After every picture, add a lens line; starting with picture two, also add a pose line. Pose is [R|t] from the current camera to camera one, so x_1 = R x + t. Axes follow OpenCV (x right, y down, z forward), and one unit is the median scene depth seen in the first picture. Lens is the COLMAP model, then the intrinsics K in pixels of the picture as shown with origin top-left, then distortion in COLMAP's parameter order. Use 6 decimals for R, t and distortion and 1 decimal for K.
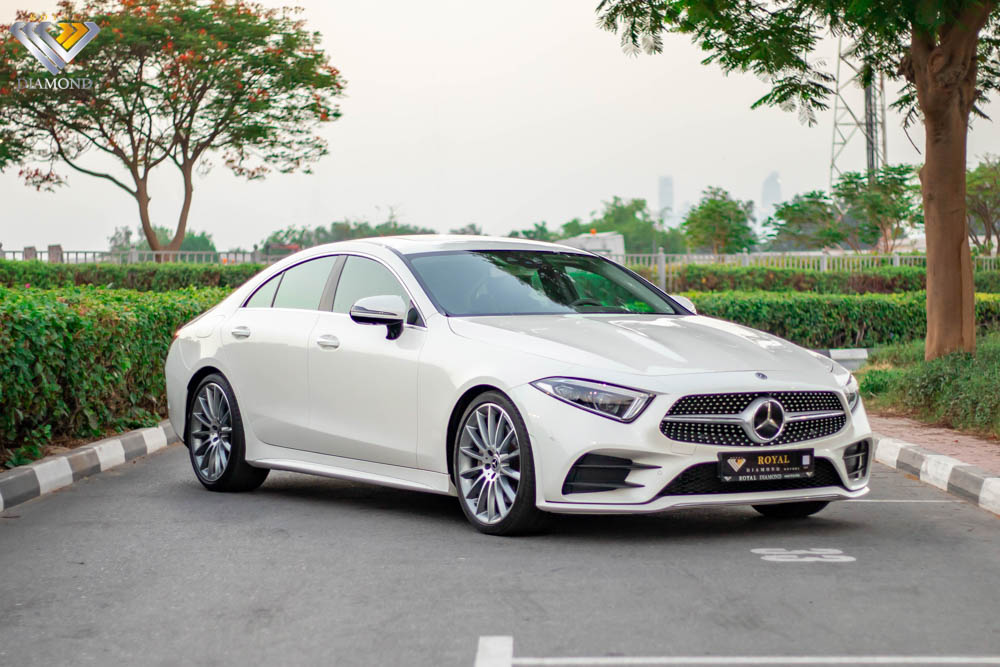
lens RADIAL K [[1726.1, 0, 500.0], [0, 1726.1, 333.5], [0, 0, 1]] dist [-0.088058, -0.221239]
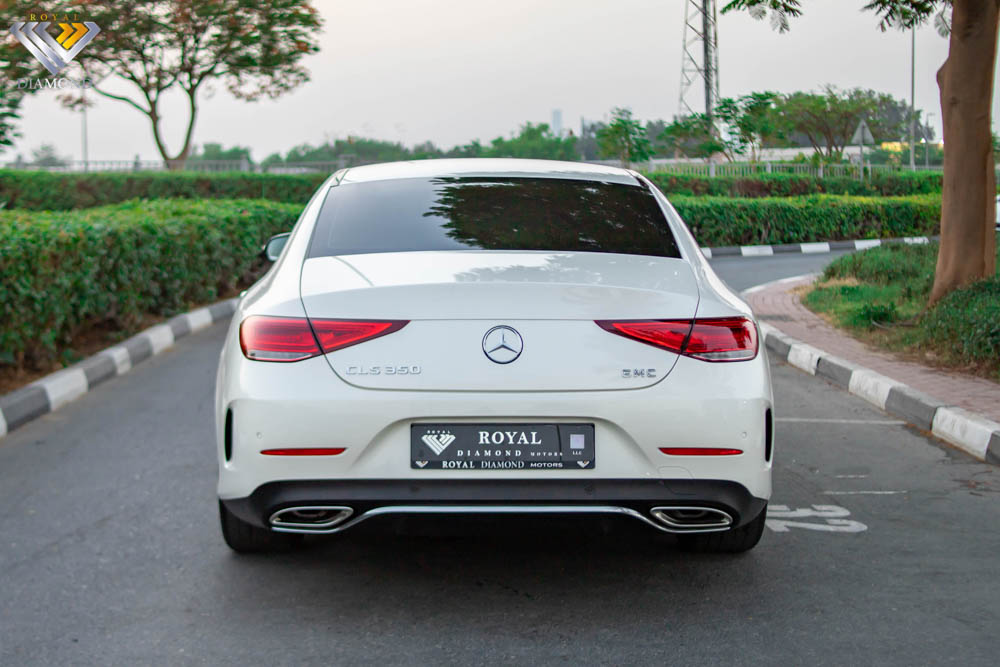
lens RADIAL K [[1094.5, 0, 468.1], [0, 1094.5, 247.7], [0, 0, 1]] dist [-0.132684, 0.016603]
pose [[0.999810, -0.002136, 0.019388, -0.003115], [0.001488, 0.999440, 0.033416, -0.011970], [-0.019448, -0.033381, 0.999253, 0.231557]]
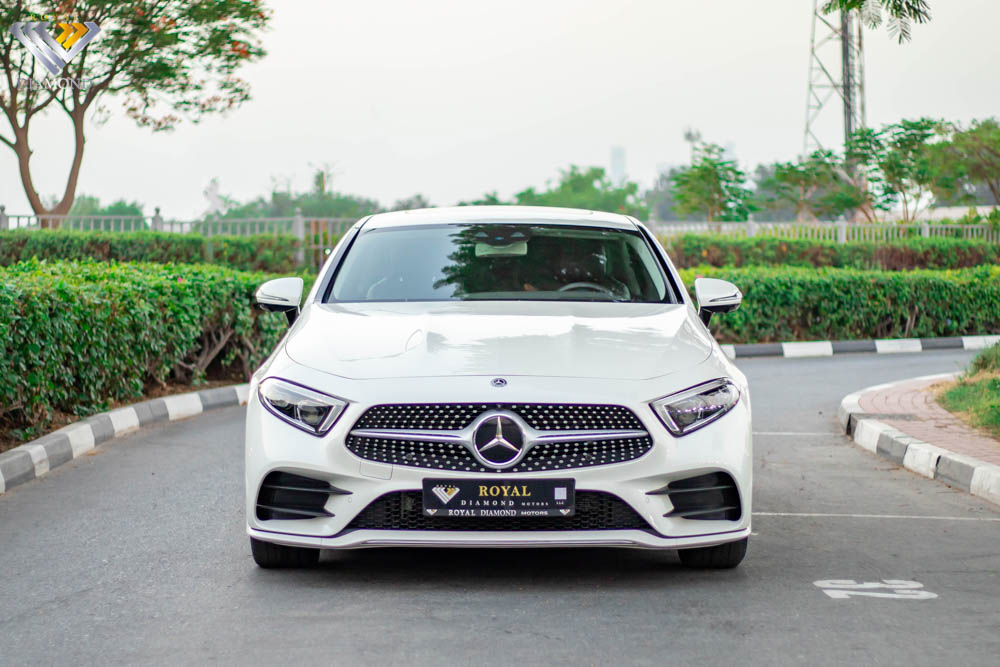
lens RADIAL K [[1726.1, 0, 500.0], [0, 1726.1, 333.5], [0, 0, 1]] dist [-0.088058, -0.221239]
pose [[0.999492, 0.001182, 0.031855, -0.006142], [-0.001682, 0.999875, 0.015702, -0.004954], [-0.031833, -0.015748, 0.999369, 0.172446]]
